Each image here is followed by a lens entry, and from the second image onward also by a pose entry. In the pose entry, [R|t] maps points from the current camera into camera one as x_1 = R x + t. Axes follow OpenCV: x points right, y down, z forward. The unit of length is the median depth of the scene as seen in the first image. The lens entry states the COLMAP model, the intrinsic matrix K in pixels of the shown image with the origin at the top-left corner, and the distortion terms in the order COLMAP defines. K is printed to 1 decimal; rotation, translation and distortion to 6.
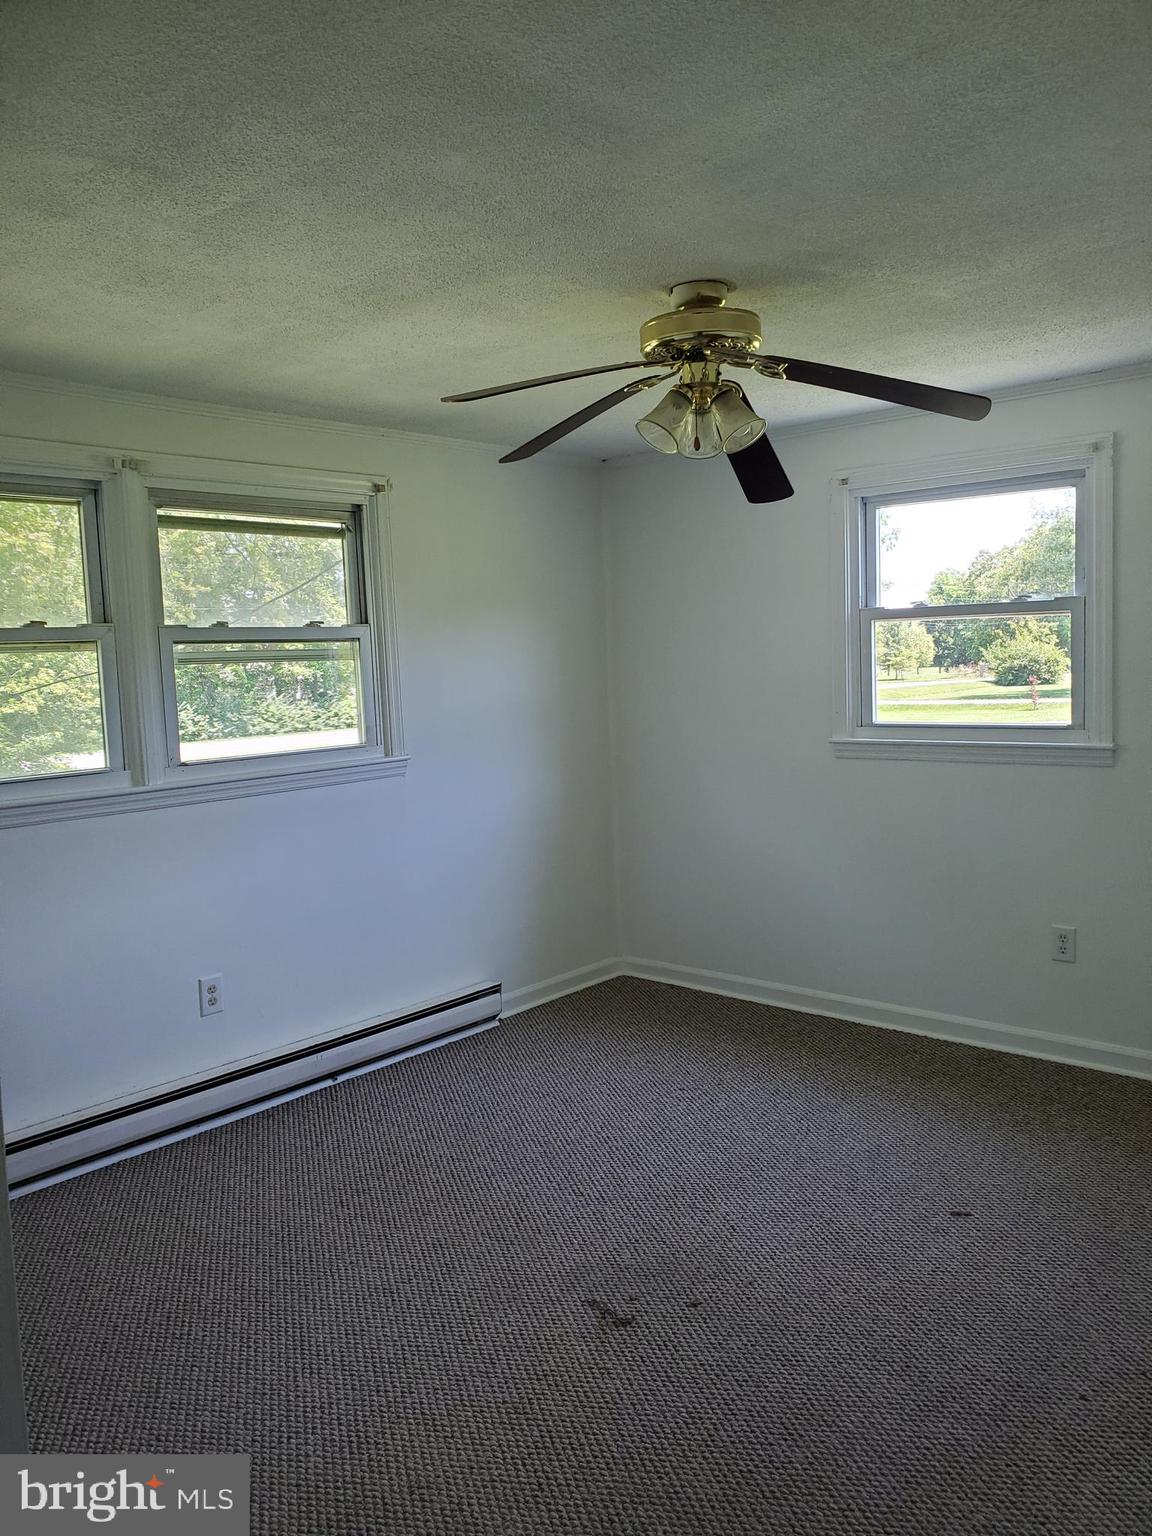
lens RADIAL K [[1213.8, 0, 567.5], [0, 1213.8, 764.7], [0, 0, 1]] dist [0.058834, -0.040738]
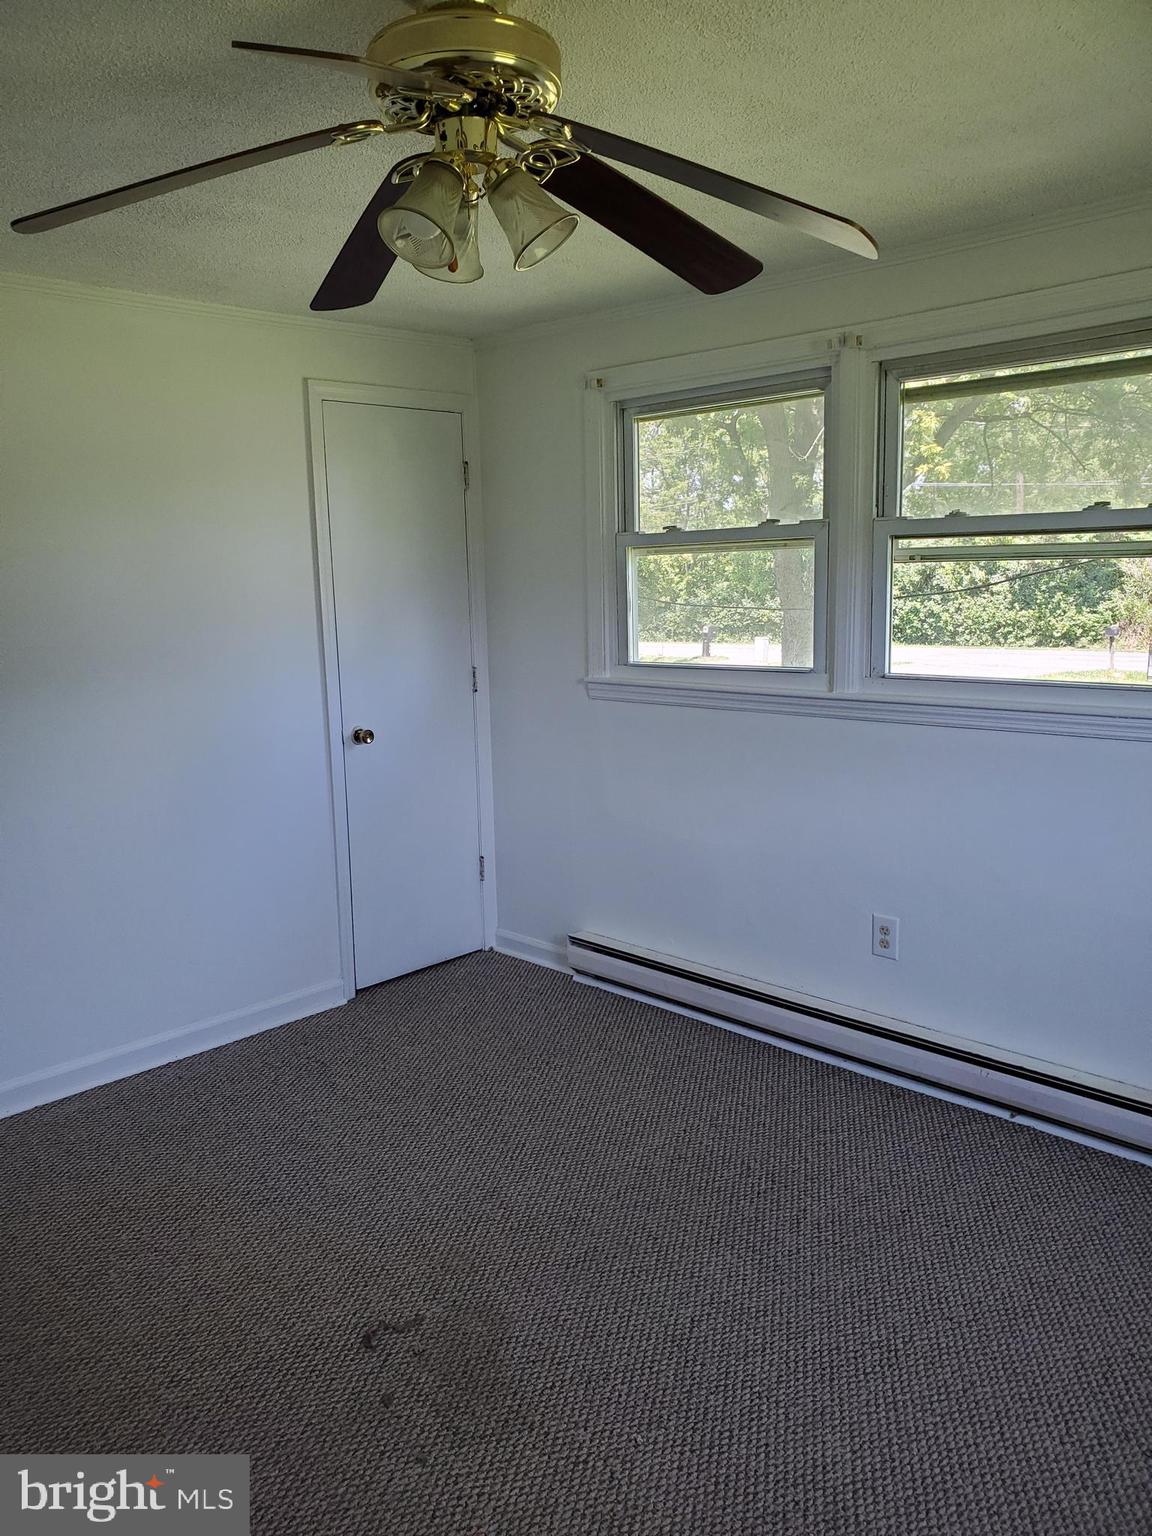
lens RADIAL K [[1213.8, 0, 574.9], [0, 1213.8, 771.3], [0, 0, 1]] dist [0.058834, -0.040738]
pose [[-0.045522, 0.198777, -0.978987, 0.576029], [-0.073956, 0.976643, 0.201740, -0.094355], [0.996222, 0.081585, -0.029758, 0.797620]]
